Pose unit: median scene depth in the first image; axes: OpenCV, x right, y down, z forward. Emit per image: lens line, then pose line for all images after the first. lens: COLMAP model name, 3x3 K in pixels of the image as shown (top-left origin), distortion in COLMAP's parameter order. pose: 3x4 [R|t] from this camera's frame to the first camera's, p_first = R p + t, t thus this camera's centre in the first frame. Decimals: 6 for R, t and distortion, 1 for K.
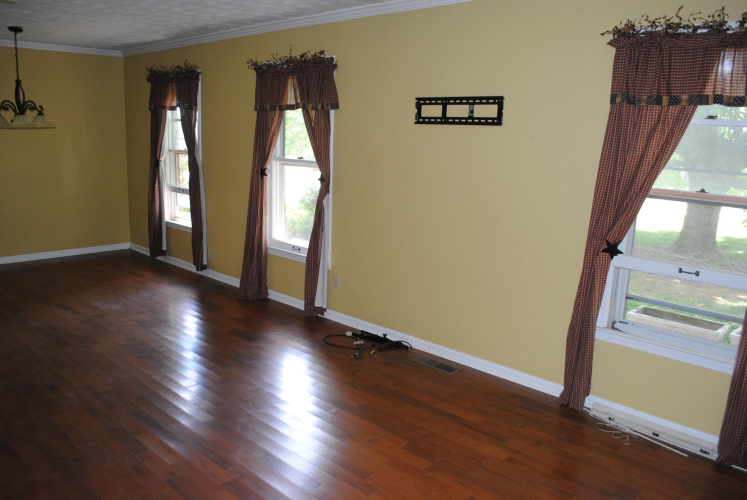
lens RADIAL K [[608.7, 0, 360.0], [0, 608.7, 252.9], [0, 0, 1]] dist [-0.075411, 0.005923]
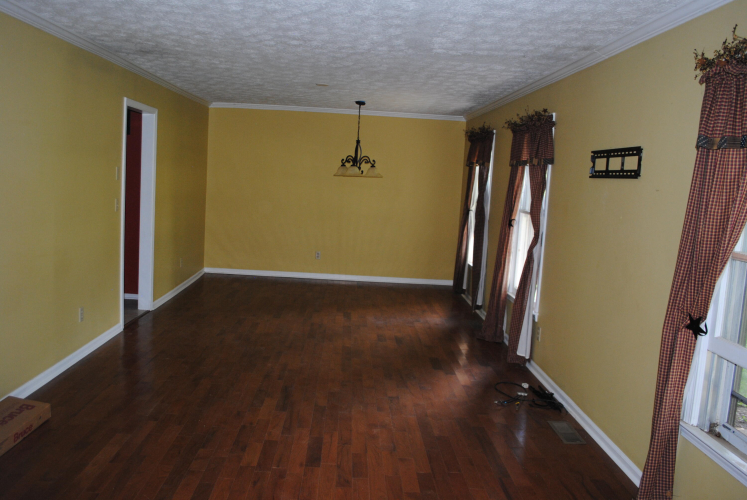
lens RADIAL K [[602.5, 0, 372.8], [0, 602.5, 232.3], [0, 0, 1]] dist [-0.048606, 0.002833]
pose [[0.739232, 0.078723, -0.668834, 0.482417], [-0.169978, 0.982800, -0.072191, 0.000621], [0.651647, 0.167053, 0.739898, 0.082130]]
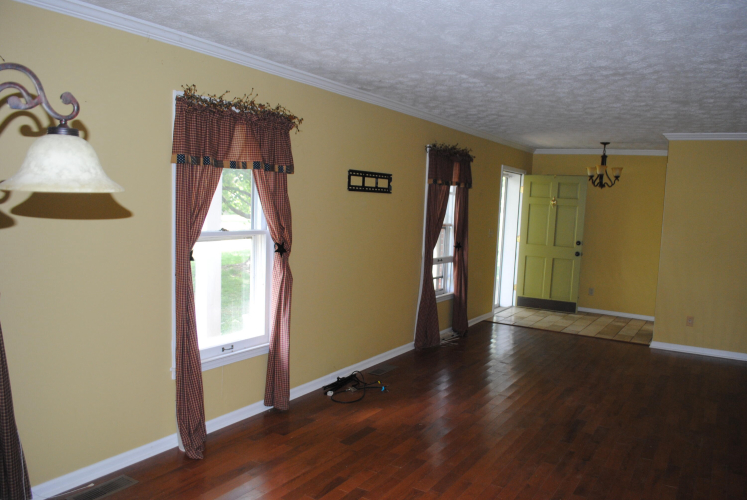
lens RADIAL K [[608.7, 0, 360.0], [0, 608.7, 252.9], [0, 0, 1]] dist [-0.075411, 0.005923]
pose [[-0.226121, -0.119443, 0.966748, -1.108497], [0.148426, 0.976640, 0.155382, -0.278154], [-0.962725, 0.178626, -0.203110, 1.252251]]
